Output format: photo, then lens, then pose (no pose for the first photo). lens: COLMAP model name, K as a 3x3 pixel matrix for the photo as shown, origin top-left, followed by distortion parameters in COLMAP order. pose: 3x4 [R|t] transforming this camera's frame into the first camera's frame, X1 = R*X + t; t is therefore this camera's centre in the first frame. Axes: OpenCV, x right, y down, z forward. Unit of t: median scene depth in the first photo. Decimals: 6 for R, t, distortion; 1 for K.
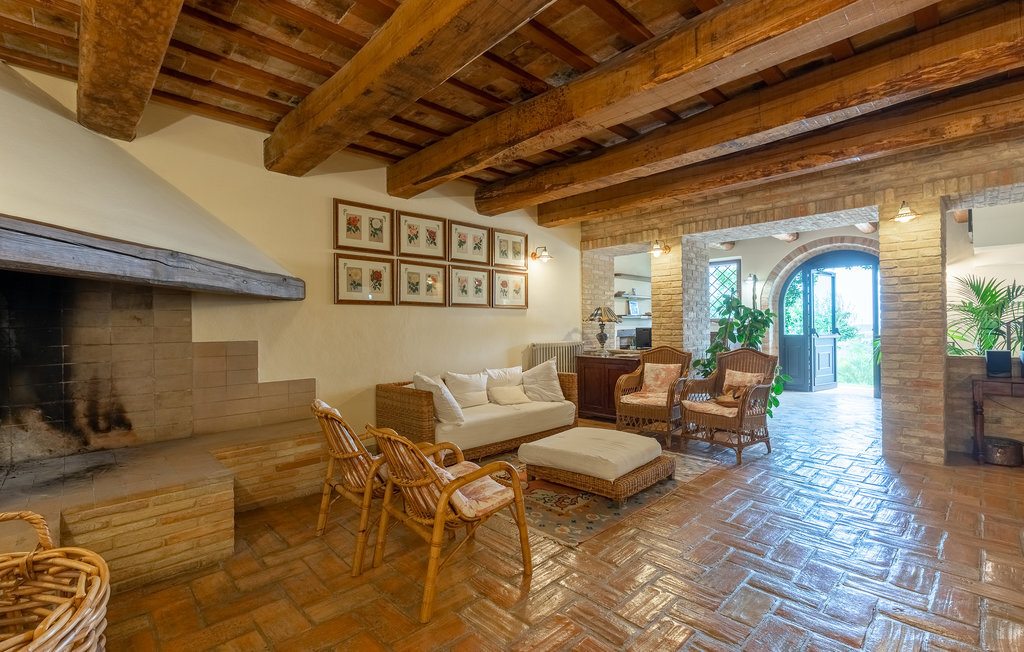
lens RADIAL K [[463.2, 0, 518.3], [0, 463.2, 318.0], [0, 0, 1]] dist [0.002360, 0.000000]
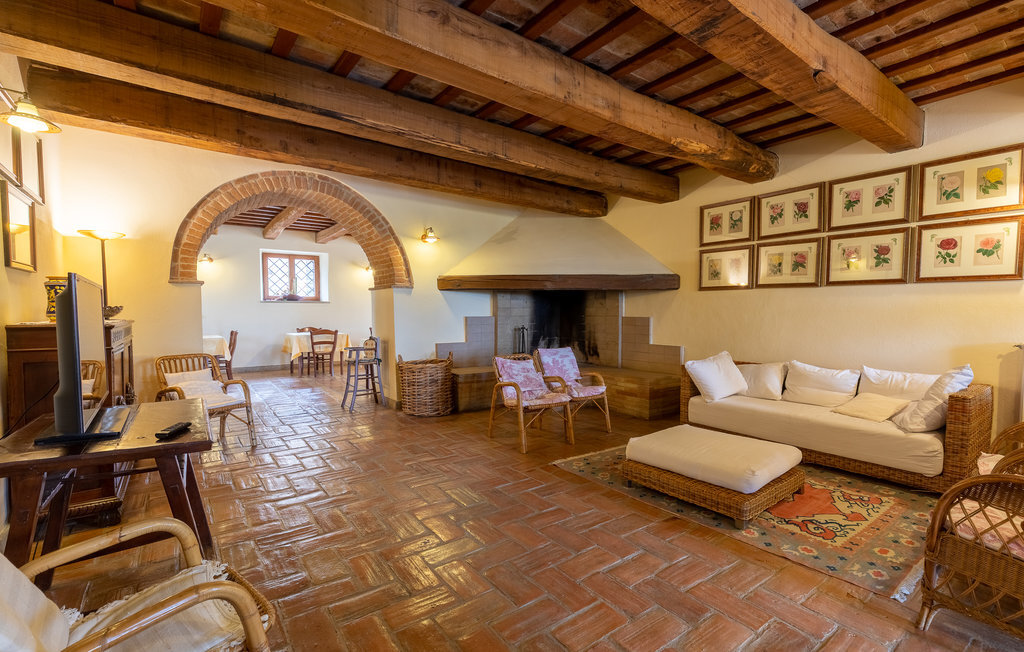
lens RADIAL K [[463.2, 0, 518.3], [0, 463.2, 332.5], [0, 0, 1]] dist [0.002360, 0.000000]
pose [[-0.142258, 0.046215, -0.988750, 0.830763], [0.000573, 0.998913, 0.046607, 0.021508], [0.989829, 0.006064, -0.142130, 0.615663]]
